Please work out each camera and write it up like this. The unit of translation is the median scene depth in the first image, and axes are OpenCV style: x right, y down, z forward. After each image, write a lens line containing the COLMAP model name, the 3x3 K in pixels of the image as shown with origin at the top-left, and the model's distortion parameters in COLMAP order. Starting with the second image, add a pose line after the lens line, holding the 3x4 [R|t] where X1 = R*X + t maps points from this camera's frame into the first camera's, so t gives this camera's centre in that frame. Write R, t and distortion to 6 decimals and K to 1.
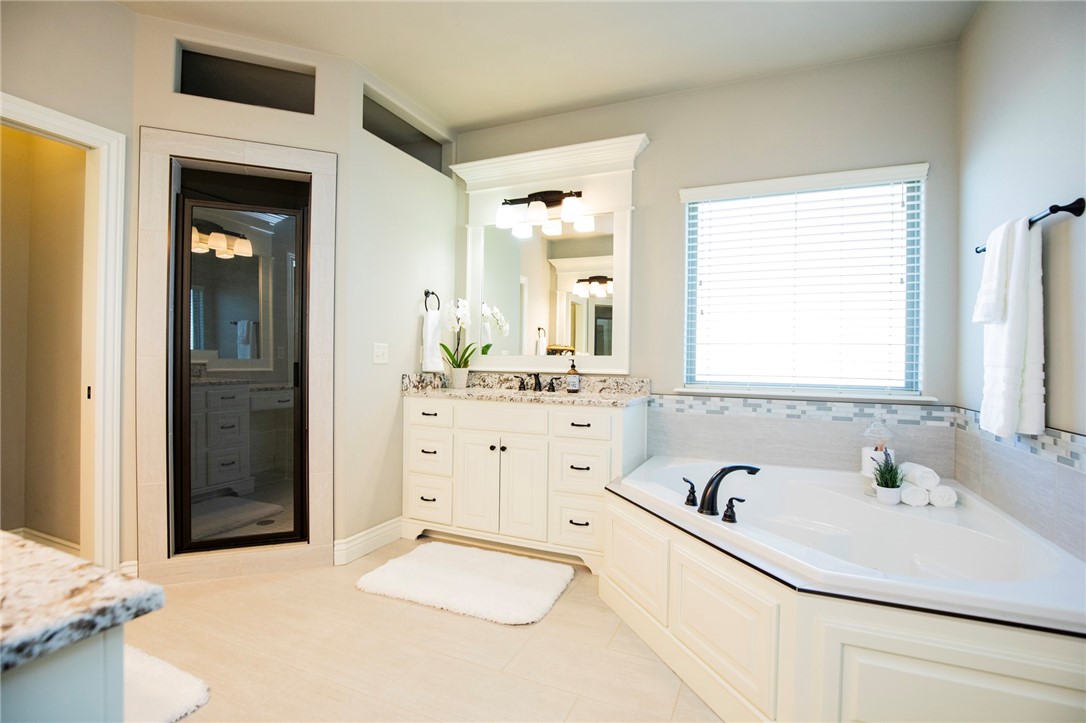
lens RADIAL K [[504.2, 0, 549.5], [0, 504.2, 358.4], [0, 0, 1]] dist [-0.040179, 0.013060]
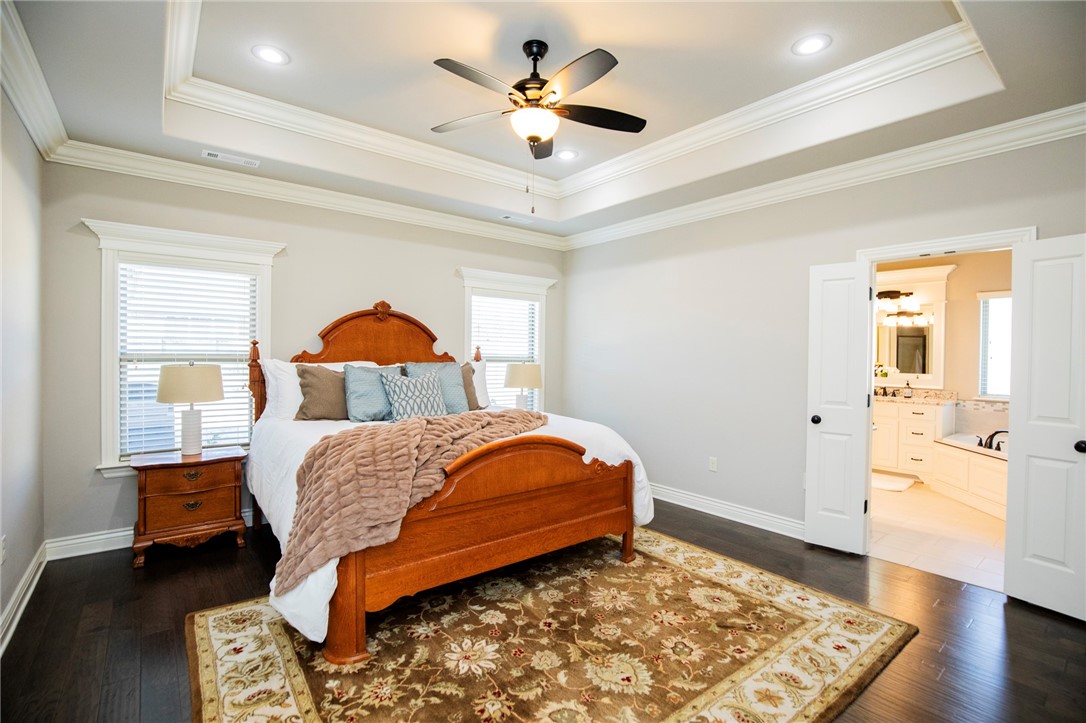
lens RADIAL K [[504.2, 0, 549.5], [0, 504.2, 358.4], [0, 0, 1]] dist [-0.040179, 0.013060]
pose [[0.889901, -0.000400, -0.456154, -0.307790], [0.003756, 0.999972, 0.006450, -0.100336], [0.456139, -0.007453, 0.889878, -1.308987]]
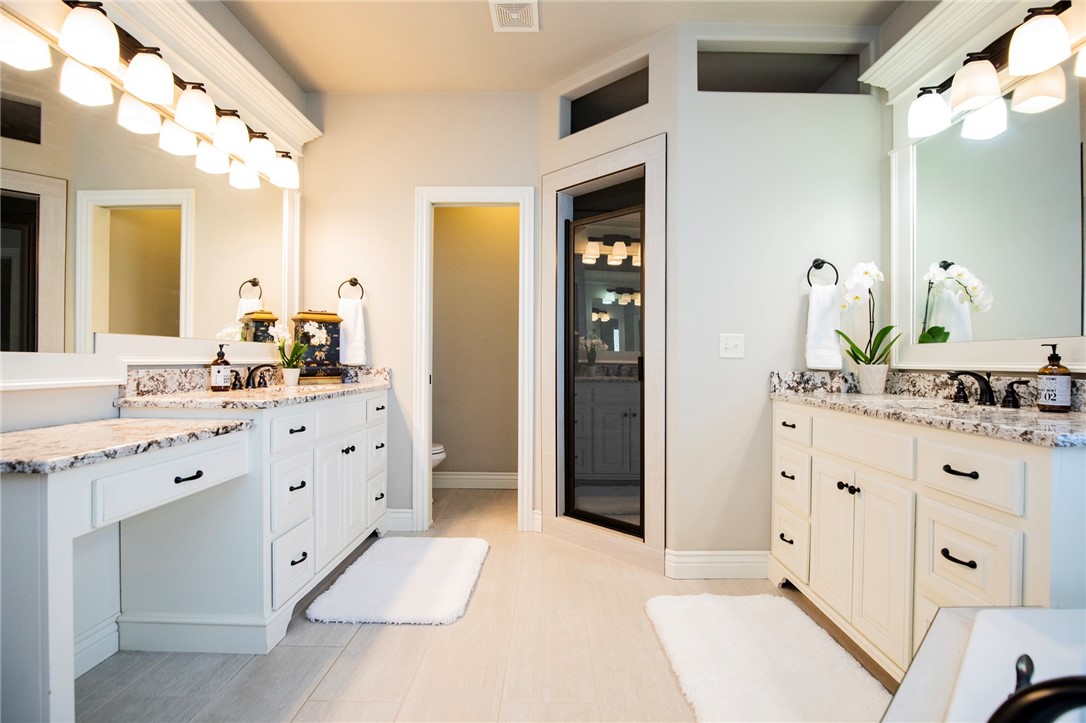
lens RADIAL K [[504.2, 0, 549.5], [0, 504.2, 358.4], [0, 0, 1]] dist [-0.040179, 0.013060]
pose [[0.401623, -0.015131, -0.915680, 0.284723], [-0.000445, 0.999860, -0.016717, 0.024158], [0.915805, 0.007121, 0.401560, 0.362033]]
